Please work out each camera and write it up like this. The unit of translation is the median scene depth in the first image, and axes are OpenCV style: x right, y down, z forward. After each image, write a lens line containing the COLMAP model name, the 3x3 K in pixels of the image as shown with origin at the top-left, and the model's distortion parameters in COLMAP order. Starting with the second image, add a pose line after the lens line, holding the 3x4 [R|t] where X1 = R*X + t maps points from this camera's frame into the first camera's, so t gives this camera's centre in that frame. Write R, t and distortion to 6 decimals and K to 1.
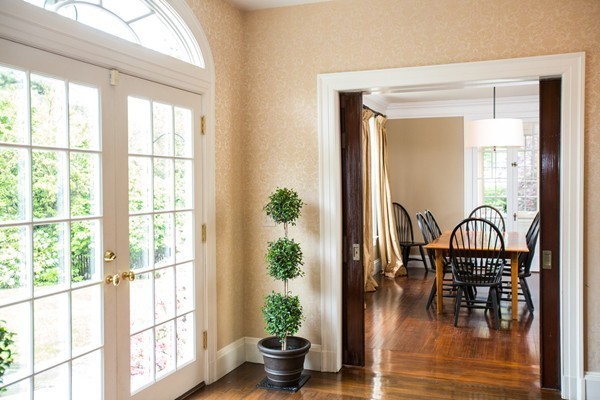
lens RADIAL K [[540.1, 0, 300.9], [0, 540.1, 190.9], [0, 0, 1]] dist [-0.000098, 0.000102]
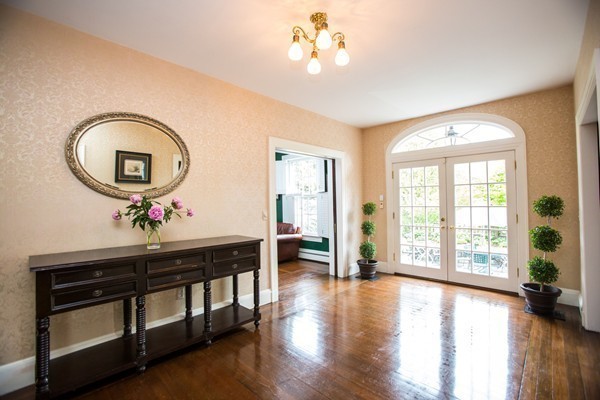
lens RADIAL K [[268.8, 0, 298.5], [0, 268.8, 198.0], [0, 0, 1]] dist [-0.078048, 0.028186]
pose [[-0.385727, -0.015173, -0.922488, 1.124762], [-0.010823, 0.999870, -0.011920, 0.022382], [0.922549, 0.005386, -0.385842, 0.691732]]
